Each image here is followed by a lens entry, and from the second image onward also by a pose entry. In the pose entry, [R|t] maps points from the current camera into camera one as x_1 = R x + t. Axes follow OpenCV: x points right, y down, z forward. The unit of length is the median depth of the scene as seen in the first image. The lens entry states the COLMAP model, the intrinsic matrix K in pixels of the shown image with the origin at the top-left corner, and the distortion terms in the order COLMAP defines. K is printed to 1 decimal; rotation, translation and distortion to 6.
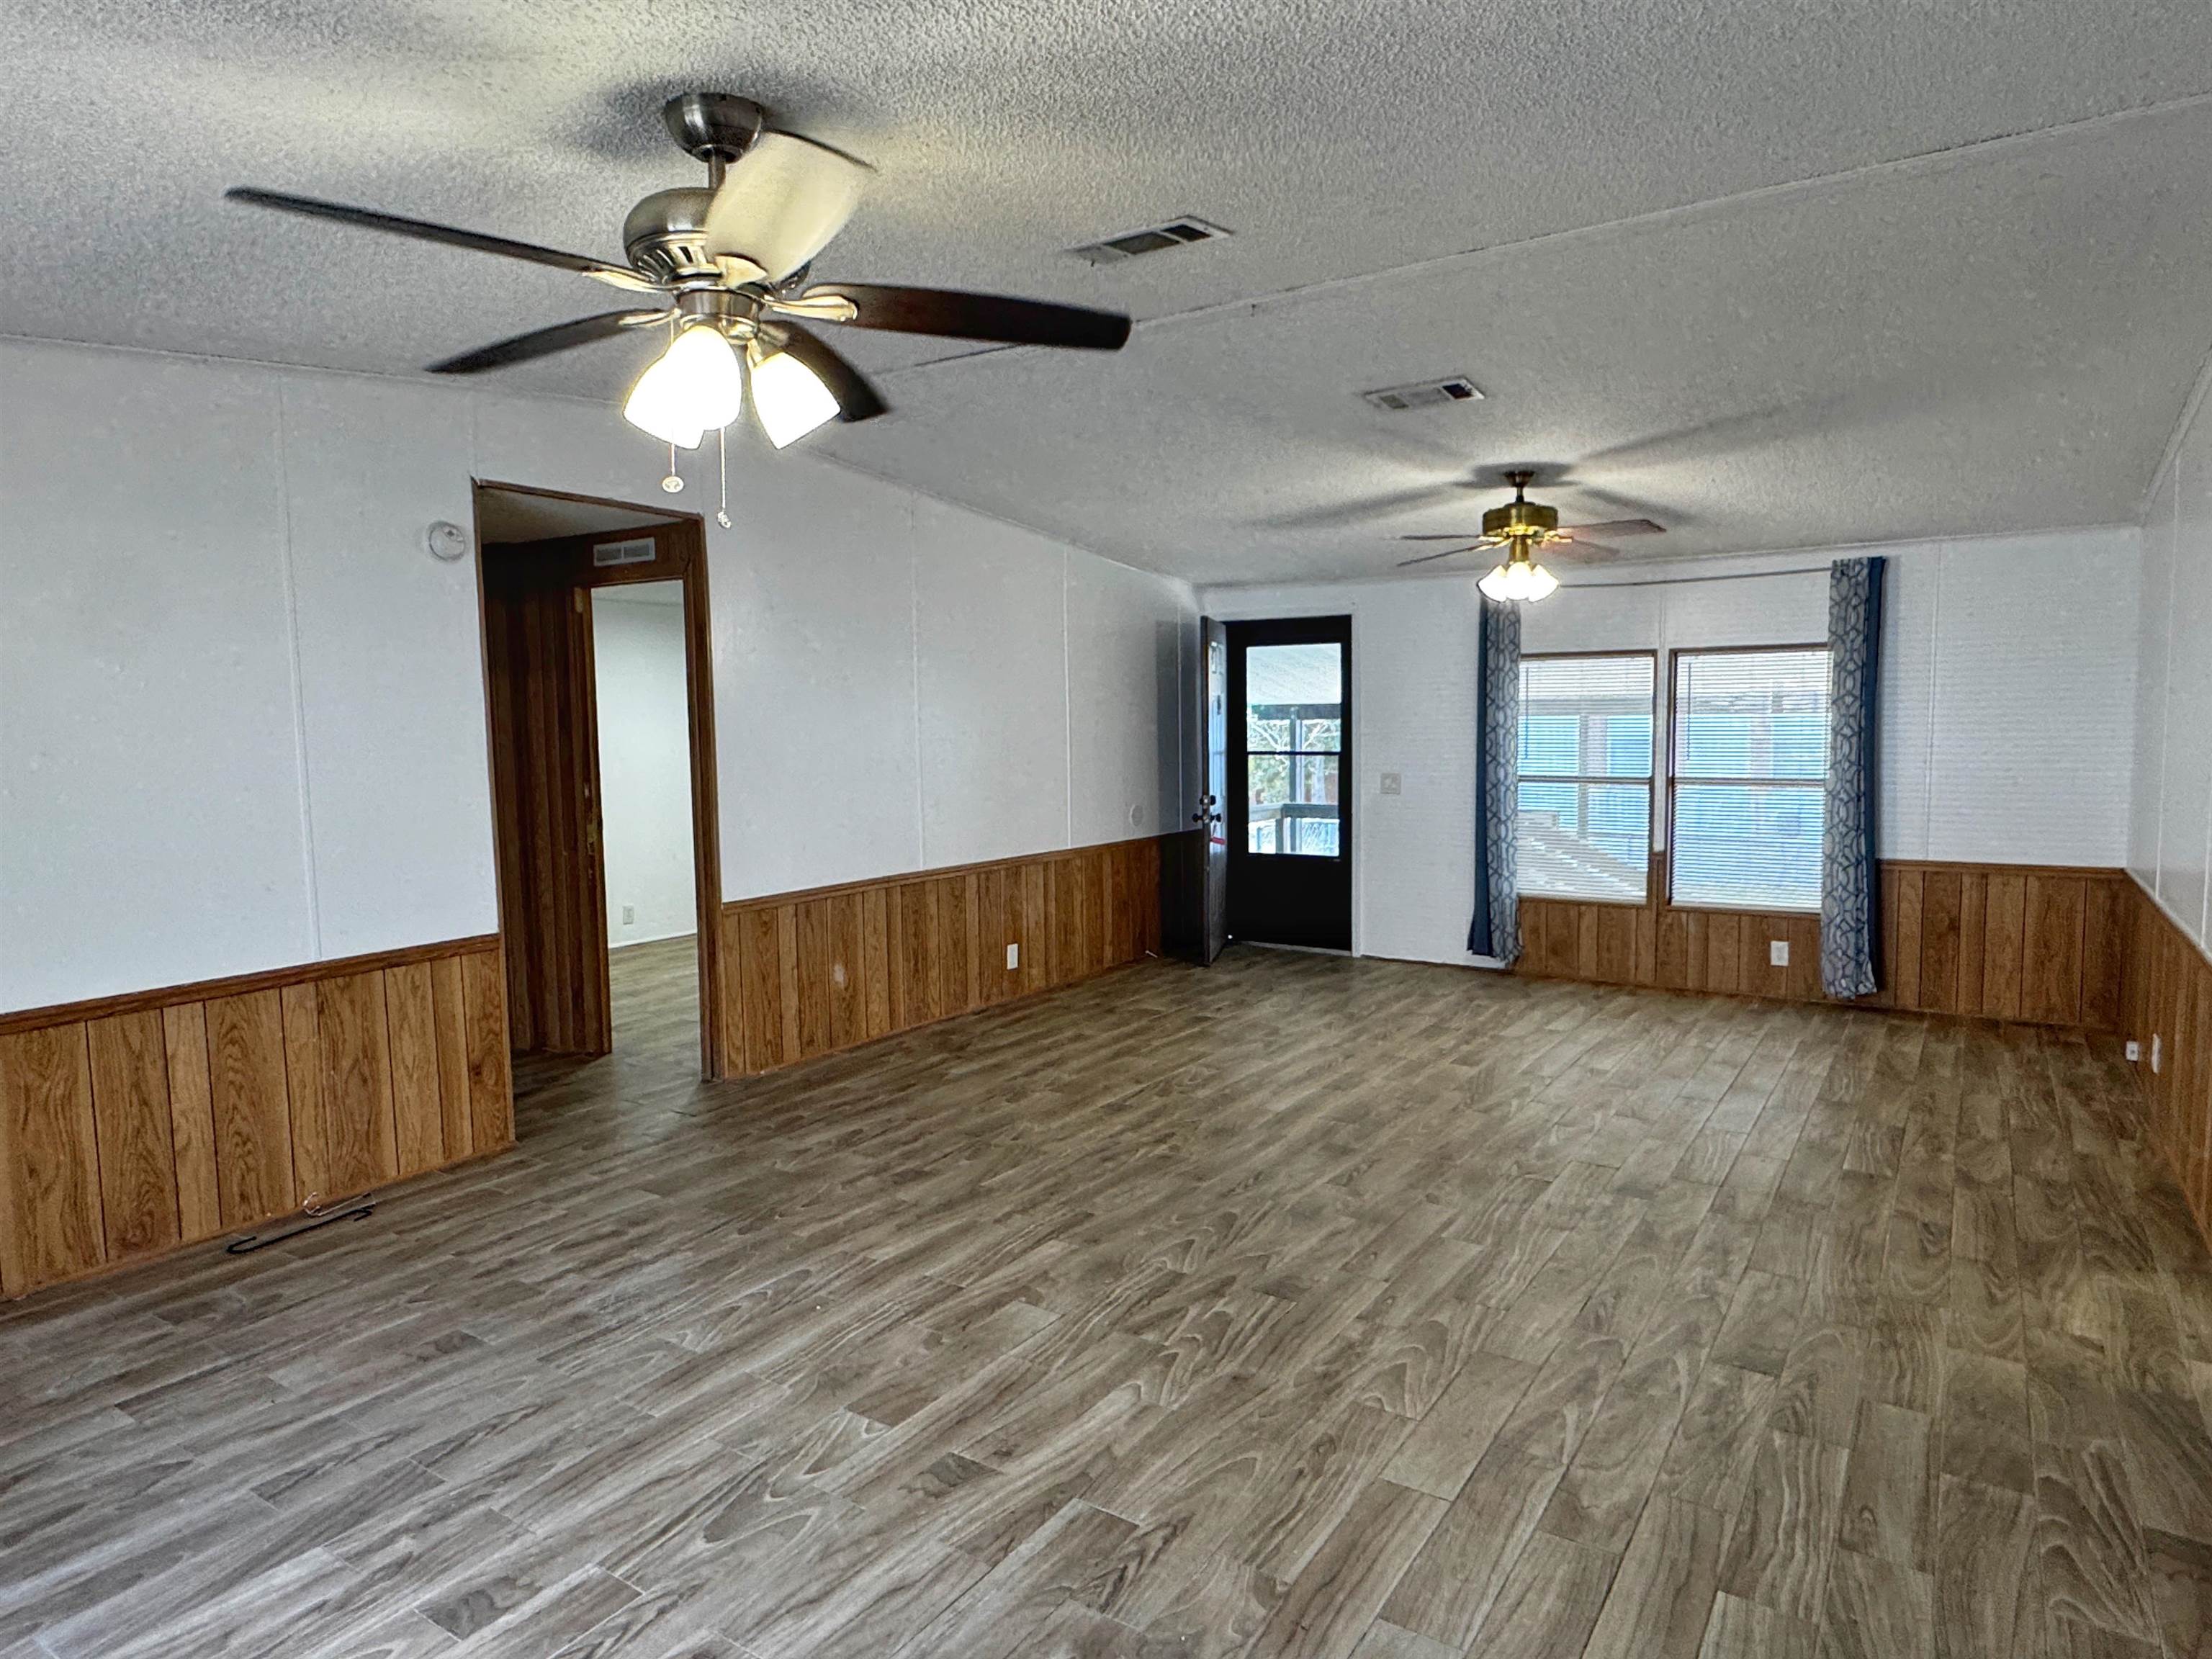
lens RADIAL K [[1313.0, 0, 1116.8], [0, 1313.0, 826.2], [0, 0, 1]] dist [-0.001774, 0.002898]
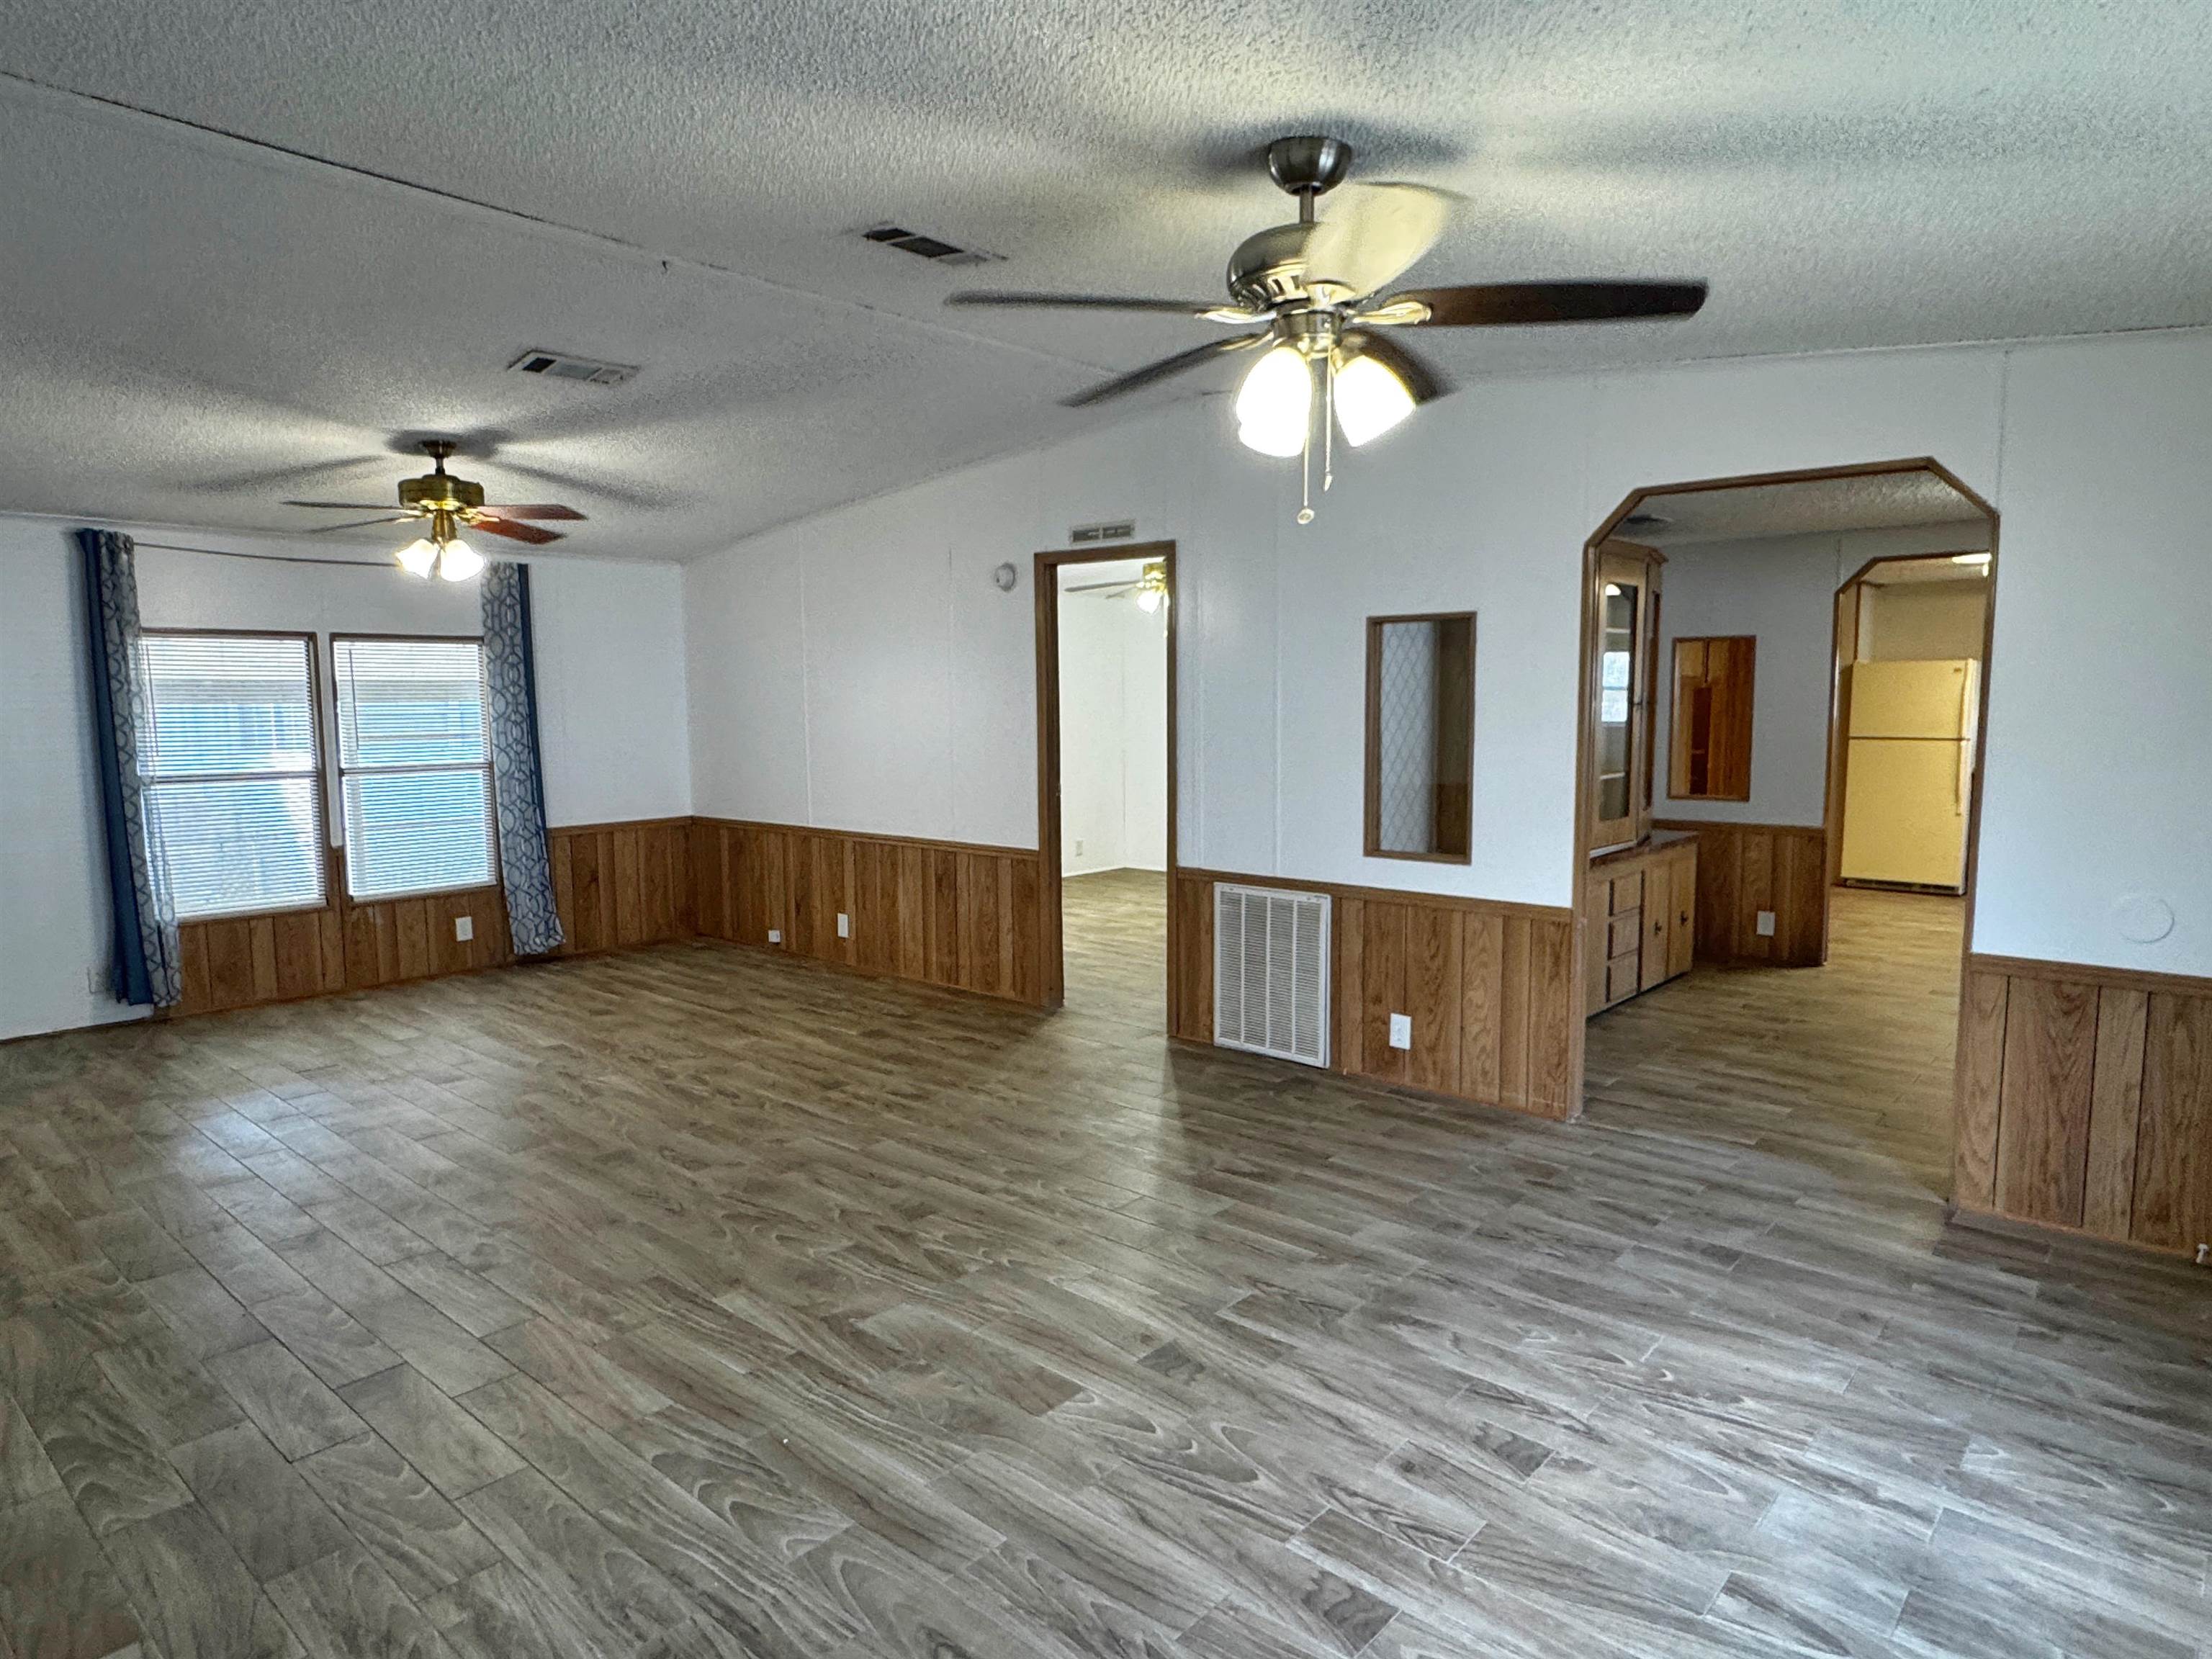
lens RADIAL K [[1313.0, 0, 1115.5], [0, 1313.0, 831.1], [0, 0, 1]] dist [-0.001774, 0.002898]
pose [[0.142820, -0.093181, 0.985353, -0.824998], [0.084969, 0.993037, 0.081592, -0.041264], [-0.986095, 0.072072, 0.149743, 0.574424]]
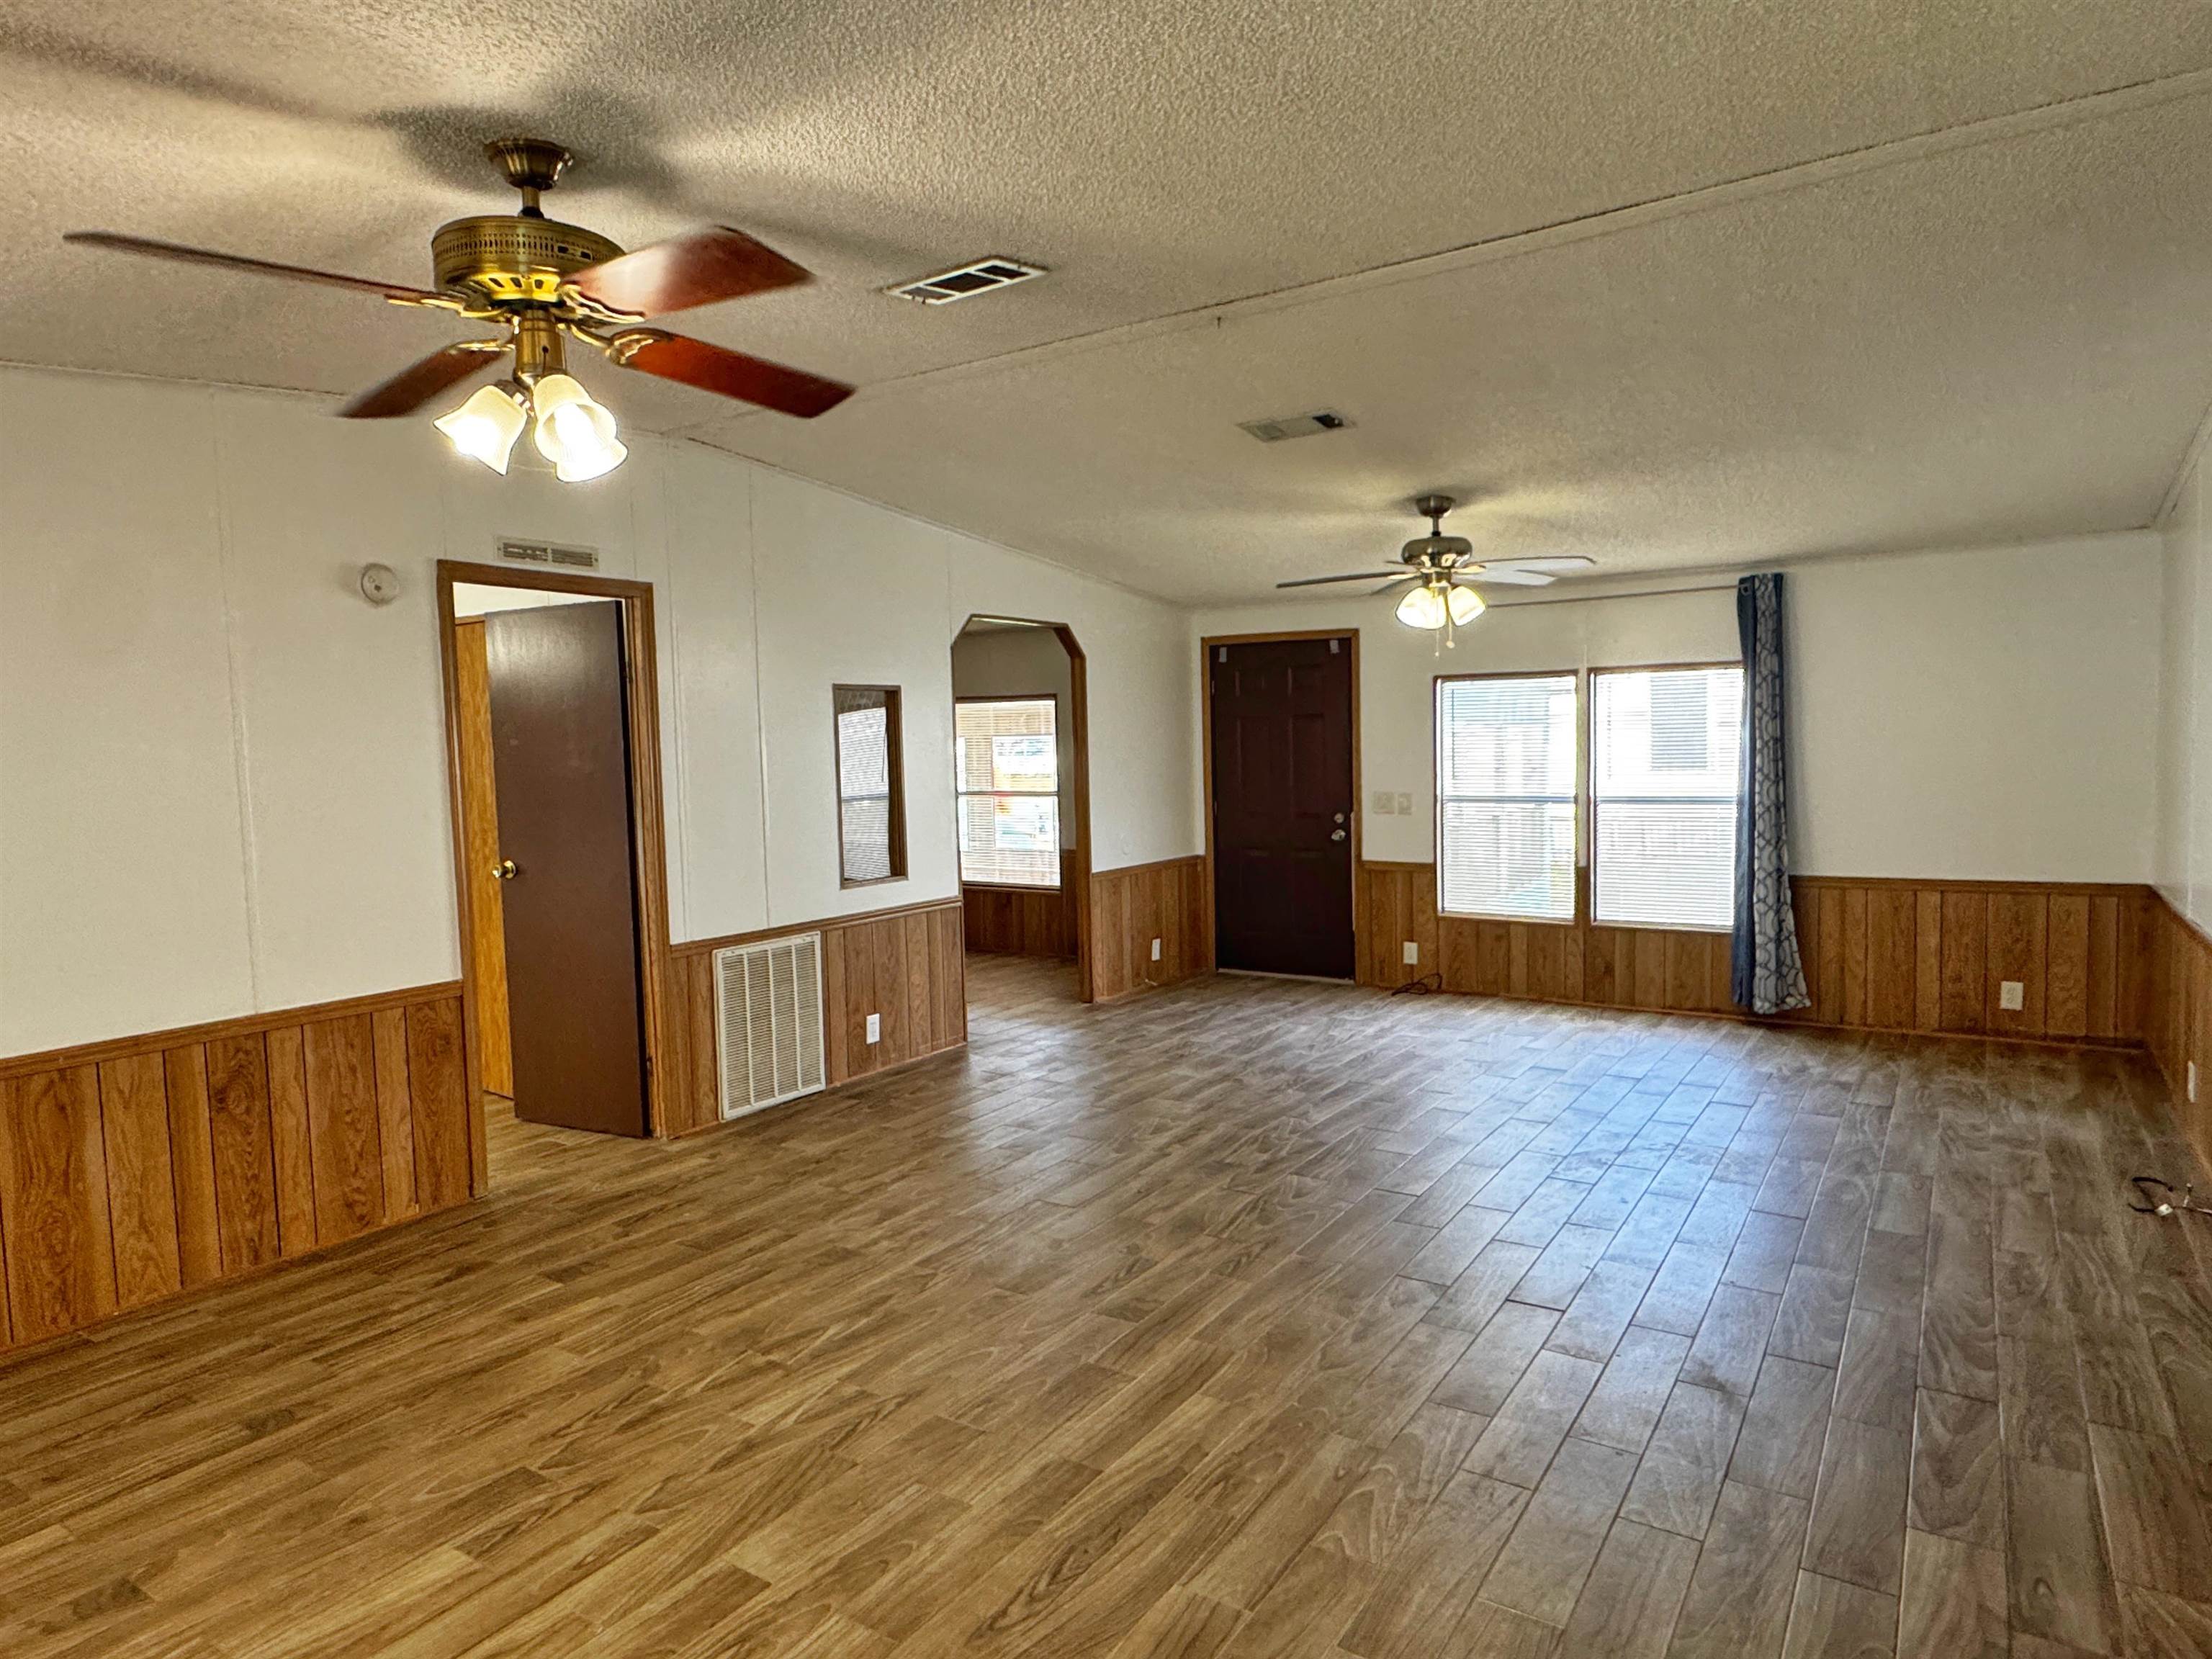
lens RADIAL K [[1313.0, 0, 1098.8], [0, 1313.0, 838.0], [0, 0, 1]] dist [-0.001774, 0.002898]
pose [[-0.999264, 0.037168, 0.009482, 0.201033], [0.038185, 0.987340, 0.153956, -0.170930], [-0.003640, 0.154205, -0.988032, 2.036625]]
